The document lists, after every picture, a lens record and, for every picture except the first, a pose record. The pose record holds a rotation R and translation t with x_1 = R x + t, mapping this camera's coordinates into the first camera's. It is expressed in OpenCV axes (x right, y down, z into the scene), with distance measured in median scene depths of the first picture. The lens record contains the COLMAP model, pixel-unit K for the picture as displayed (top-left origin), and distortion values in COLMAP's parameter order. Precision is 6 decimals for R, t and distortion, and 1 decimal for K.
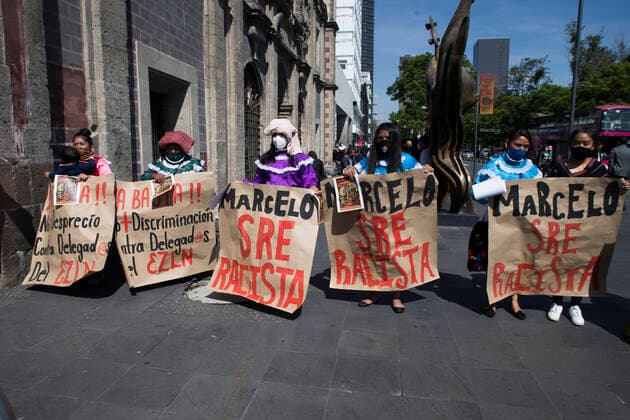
lens RADIAL K [[437.3, 0, 300.8], [0, 437.3, 209.4], [0, 0, 1]] dist [-0.102259, 0.075483]
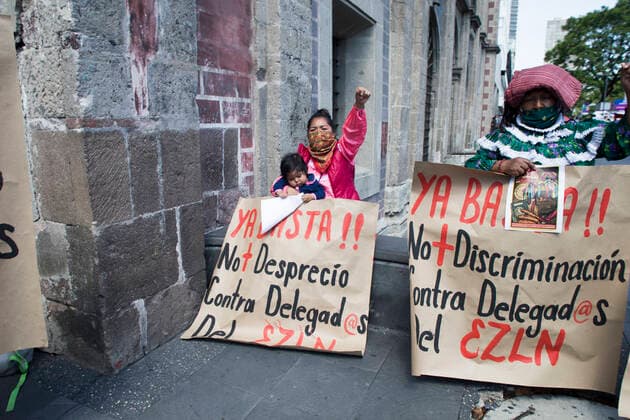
lens RADIAL K [[437.3, 0, 300.8], [0, 437.3, 209.4], [0, 0, 1]] dist [-0.102259, 0.075483]
pose [[0.960754, 0.055519, -0.271791, -0.152720], [-0.039671, 0.997195, 0.063465, -0.024857], [0.274552, -0.050192, 0.960261, 0.253276]]
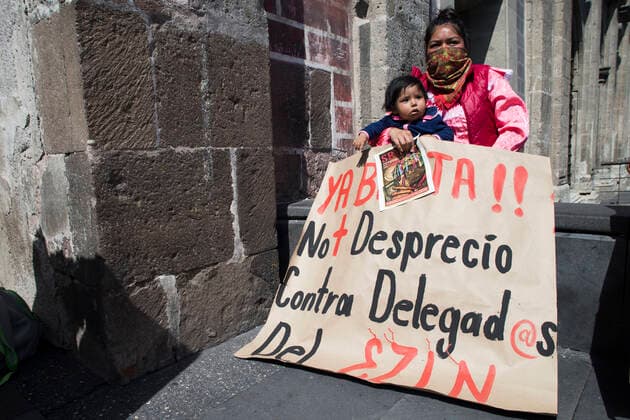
lens RADIAL K [[437.3, 0, 300.8], [0, 437.3, 209.4], [0, 0, 1]] dist [-0.102259, 0.075483]
pose [[0.857196, 0.030019, -0.514115, -0.177167], [-0.037785, 0.999275, -0.004653, 0.019034], [0.513603, 0.023414, 0.857709, 0.344246]]
